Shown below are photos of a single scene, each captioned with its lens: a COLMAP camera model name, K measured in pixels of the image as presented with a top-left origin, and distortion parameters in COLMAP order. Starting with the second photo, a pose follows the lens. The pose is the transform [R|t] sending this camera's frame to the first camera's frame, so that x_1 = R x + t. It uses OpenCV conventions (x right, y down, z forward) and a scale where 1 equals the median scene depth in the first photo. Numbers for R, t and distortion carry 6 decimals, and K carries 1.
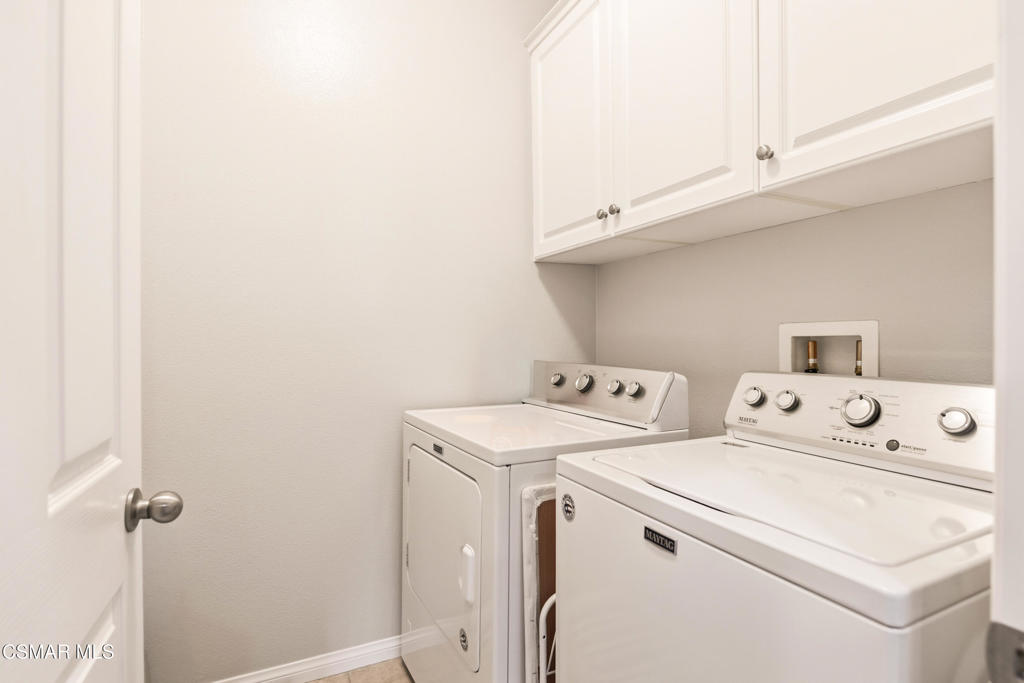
lens RADIAL K [[448.0, 0, 512.0], [0, 448.0, 341.5], [0, 0, 1]] dist [-0.013450, -0.000771]
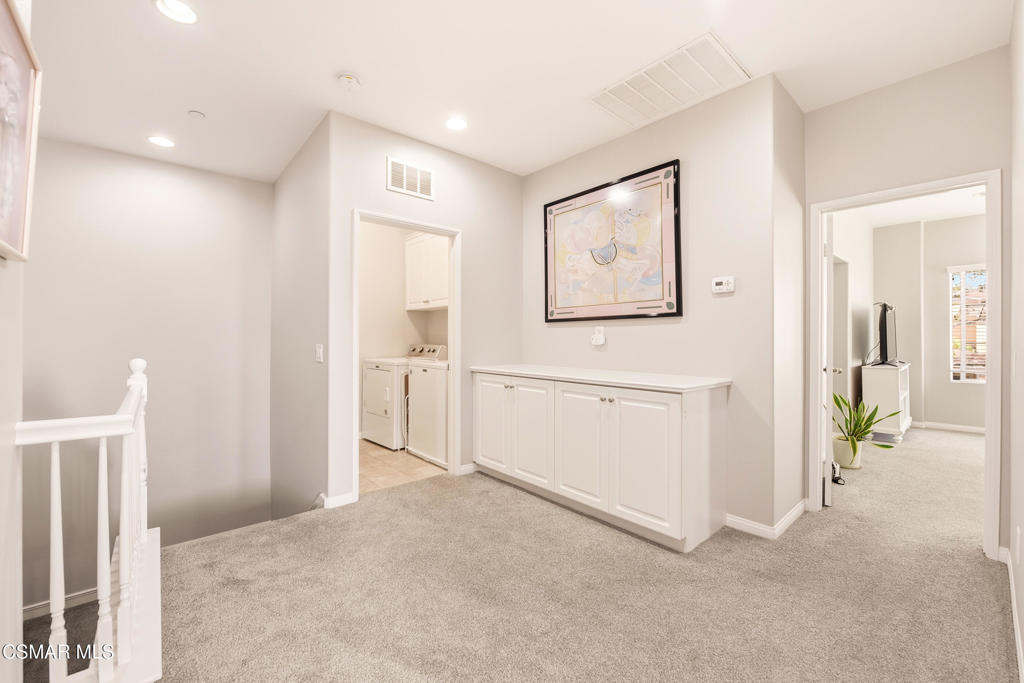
lens RADIAL K [[411.1, 0, 516.4], [0, 411.1, 338.9], [0, 0, 1]] dist [-0.007217, -0.000373]
pose [[0.960913, 0.002273, 0.276841, -0.004238], [-0.001674, 0.999996, -0.002400, 0.021908], [-0.276845, 0.001843, 0.960913, -2.434539]]
